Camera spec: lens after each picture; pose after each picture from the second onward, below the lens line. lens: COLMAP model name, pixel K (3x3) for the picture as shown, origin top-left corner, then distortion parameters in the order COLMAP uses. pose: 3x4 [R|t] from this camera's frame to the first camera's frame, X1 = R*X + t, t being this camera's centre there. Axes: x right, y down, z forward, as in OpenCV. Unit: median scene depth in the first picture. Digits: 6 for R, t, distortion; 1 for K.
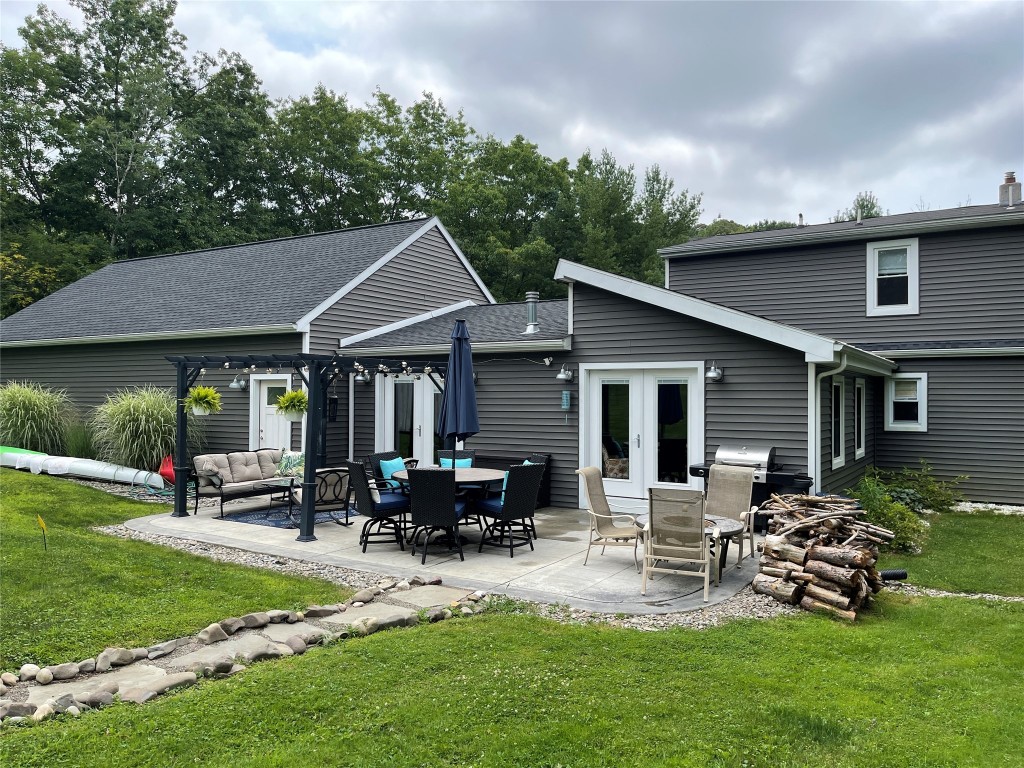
lens RADIAL K [[790.2, 0, 512.0], [0, 790.2, 380.1], [0, 0, 1]] dist [0.064155, -0.059537]
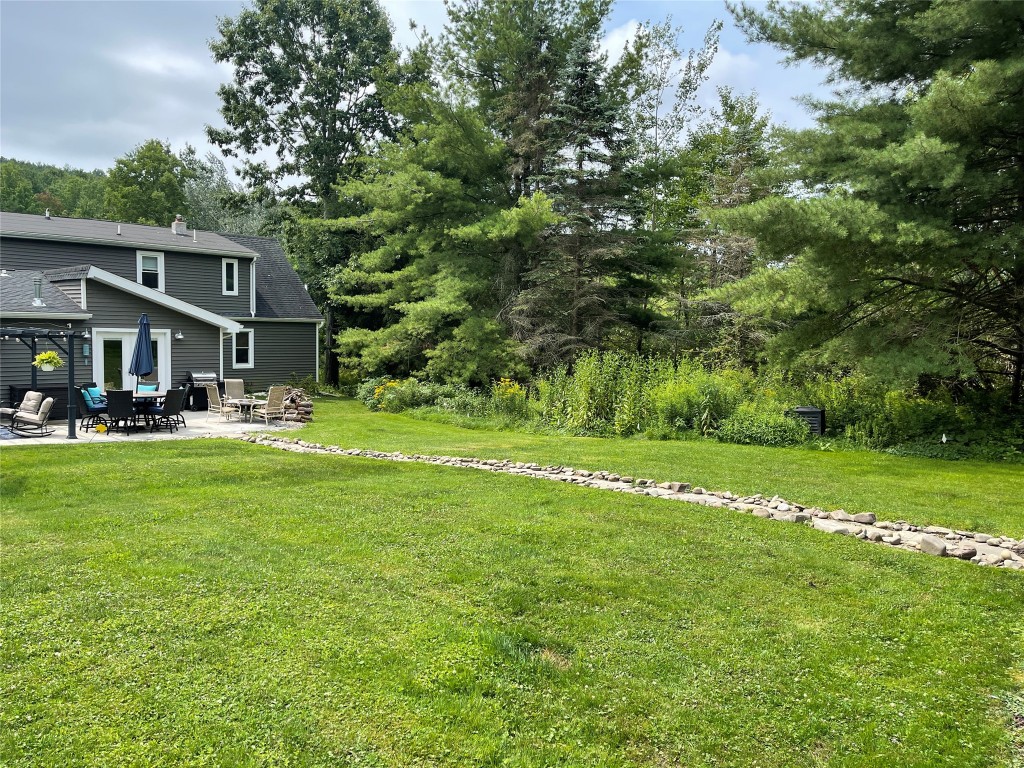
lens RADIAL K [[790.2, 0, 512.3], [0, 790.2, 387.9], [0, 0, 1]] dist [0.064155, -0.059537]
pose [[0.233812, -0.076132, 0.969297, -1.352617], [-0.043485, 0.995113, 0.088649, -0.083707], [-0.971309, -0.062877, 0.229358, -0.253301]]
